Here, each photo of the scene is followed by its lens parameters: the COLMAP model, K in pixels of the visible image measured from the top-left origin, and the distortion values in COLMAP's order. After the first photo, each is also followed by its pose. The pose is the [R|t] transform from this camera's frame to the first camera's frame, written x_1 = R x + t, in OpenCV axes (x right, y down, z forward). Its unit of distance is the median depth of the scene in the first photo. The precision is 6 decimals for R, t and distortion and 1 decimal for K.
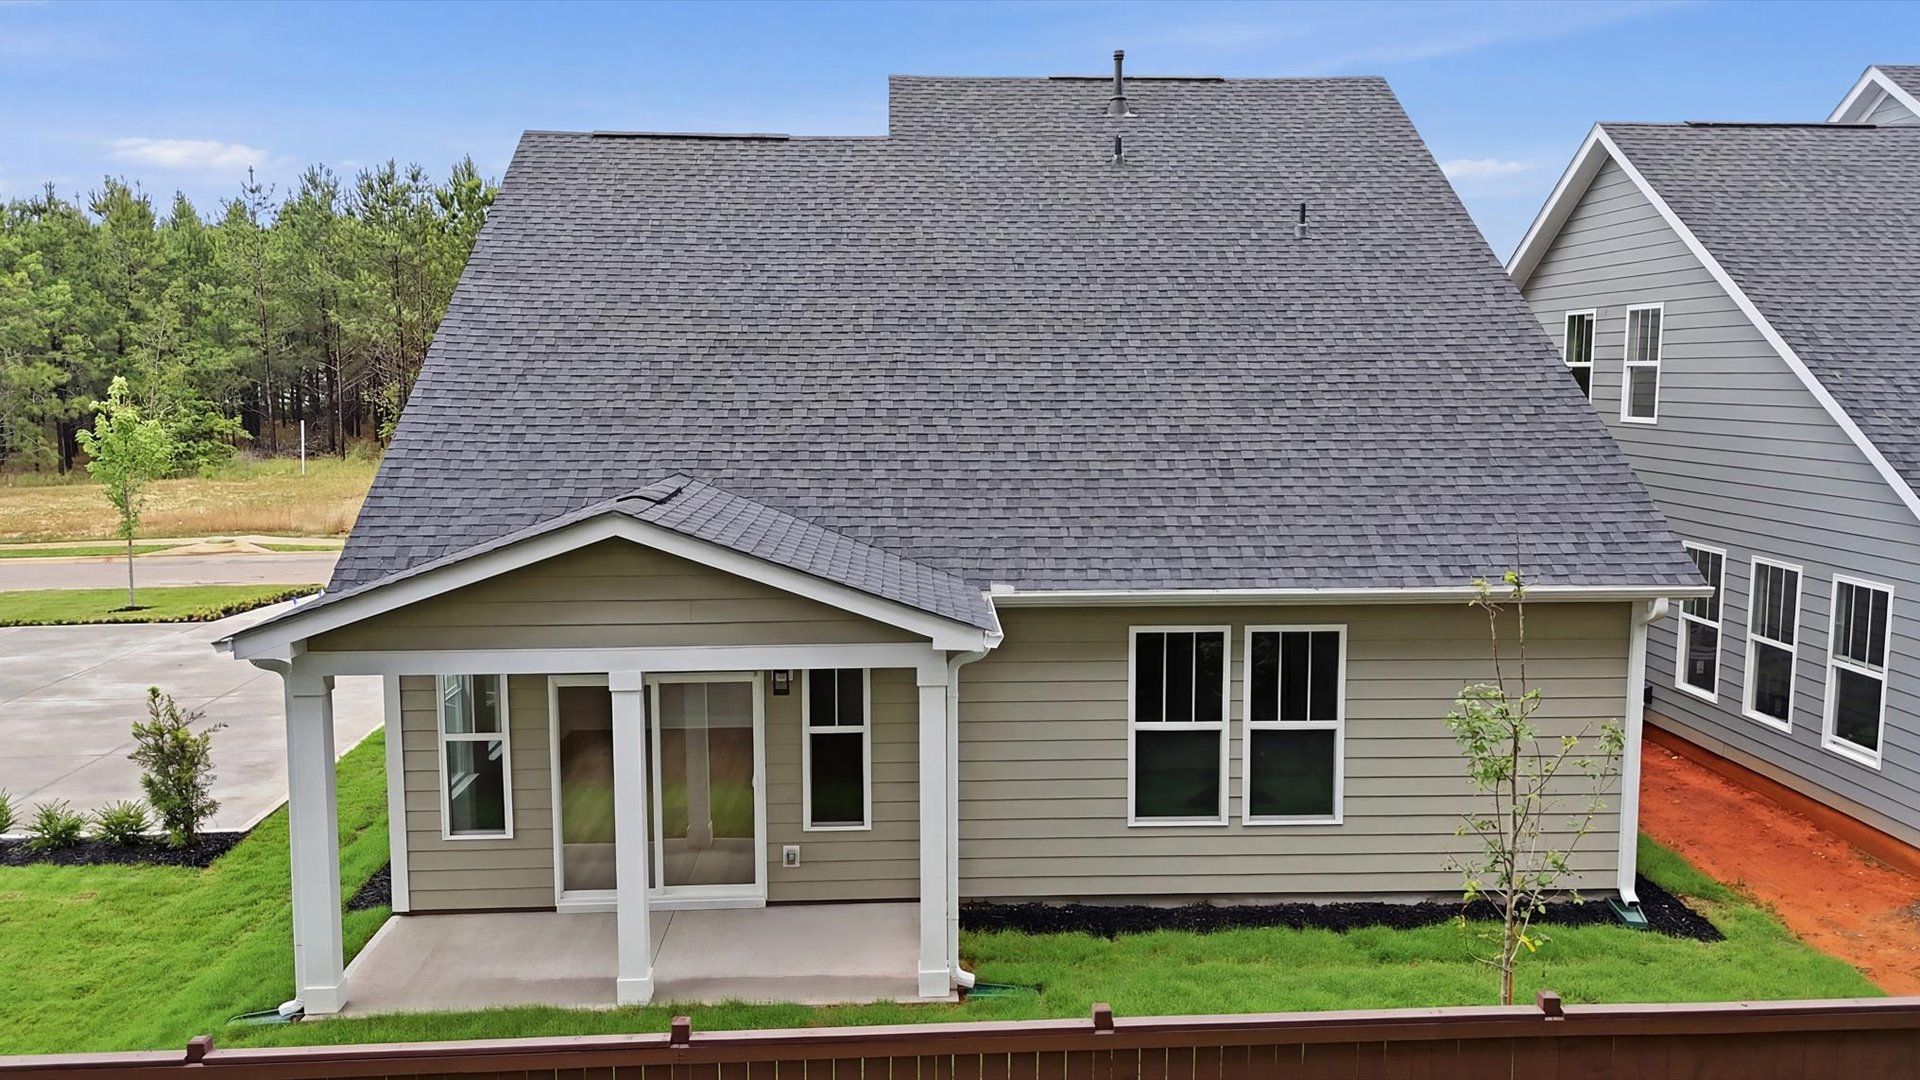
lens RADIAL K [[1441.4, 0, 981.5], [0, 1441.4, 539.7], [0, 0, 1]] dist [0.075568, -0.089335]
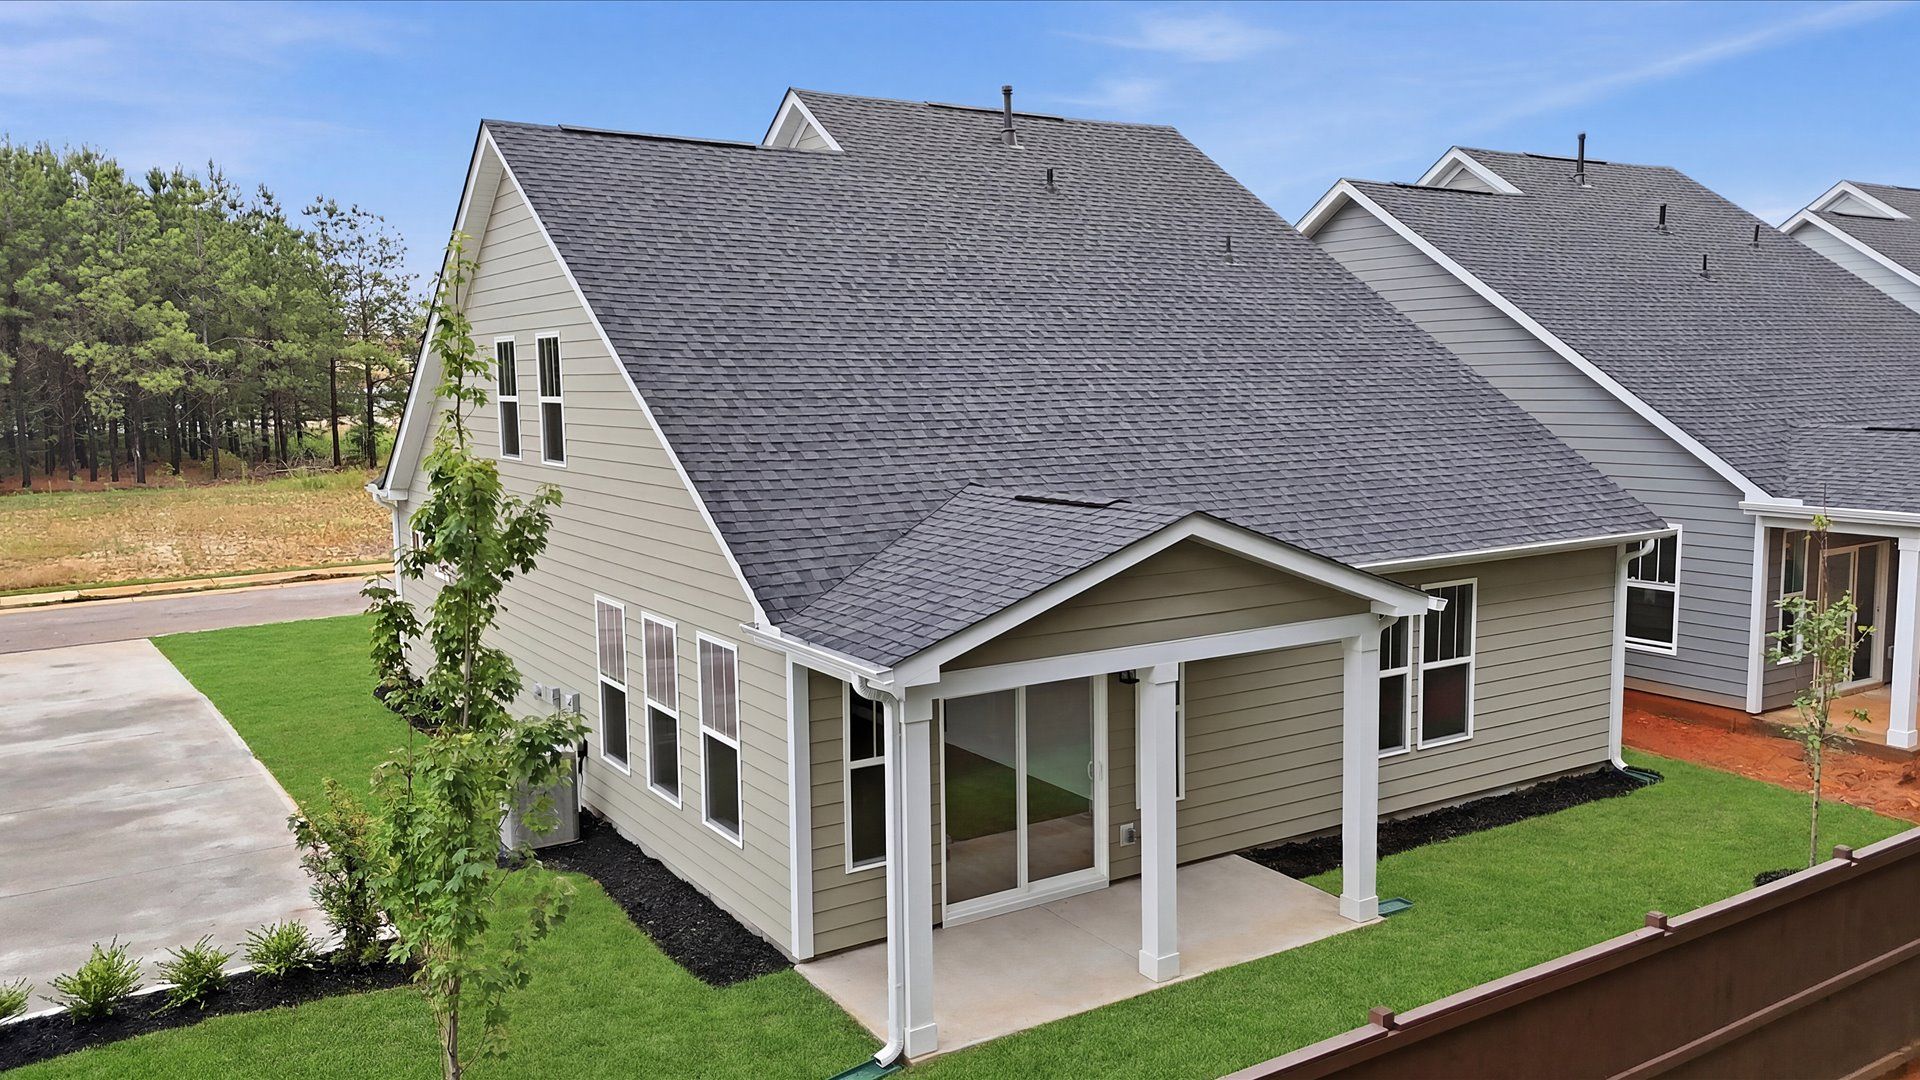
lens RADIAL K [[1474.8, 0, 960.0], [0, 1474.8, 540.0], [0, 0, 1]] dist [0.002018, -0.000121]
pose [[0.872539, -0.067207, 0.483899, -0.747111], [0.072802, 0.997320, 0.007240, -0.015830], [-0.483089, 0.028911, 0.875094, 0.097104]]
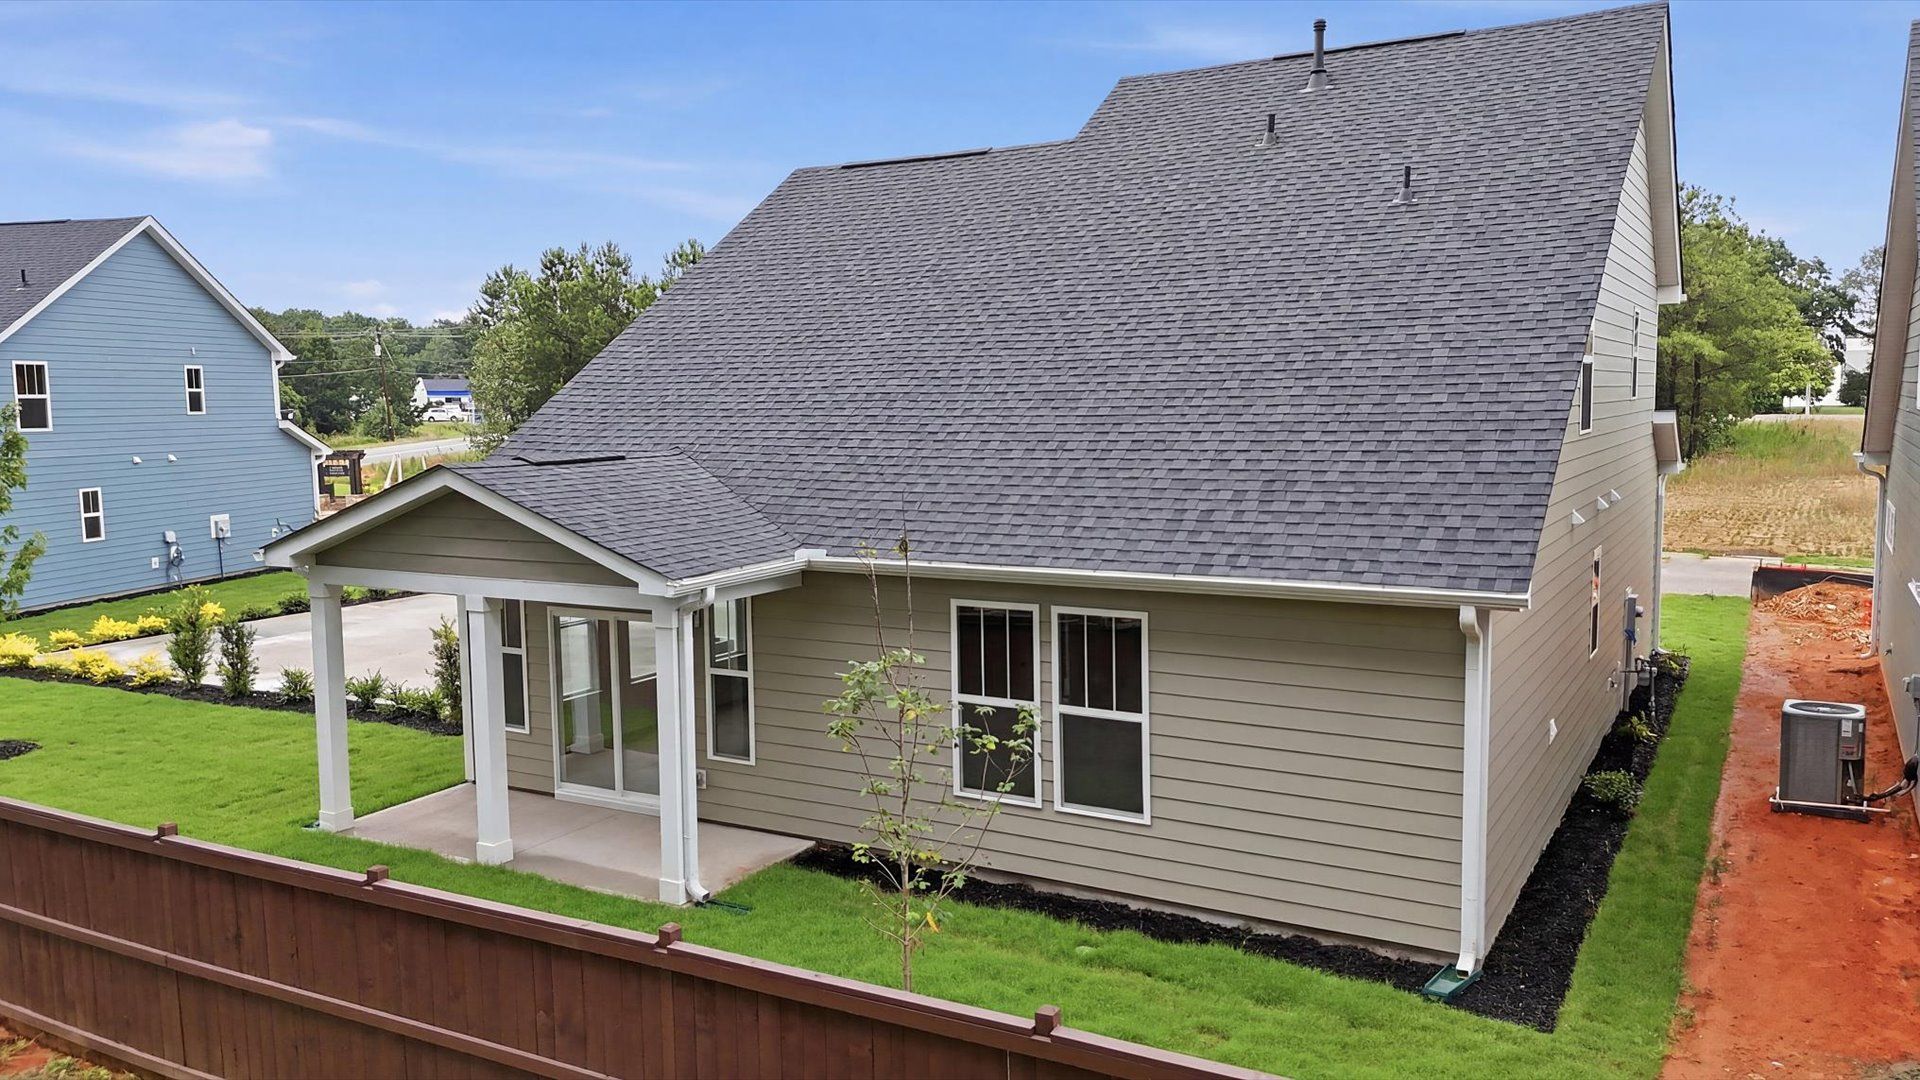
lens RADIAL K [[1441.4, 0, 981.5], [0, 1441.4, 539.7], [0, 0, 1]] dist [0.075568, -0.089335]
pose [[0.840636, 0.044219, -0.539792, 0.662490], [-0.052538, 0.998619, -0.000014, 0.016472], [0.539046, 0.028371, 0.841798, 0.144140]]
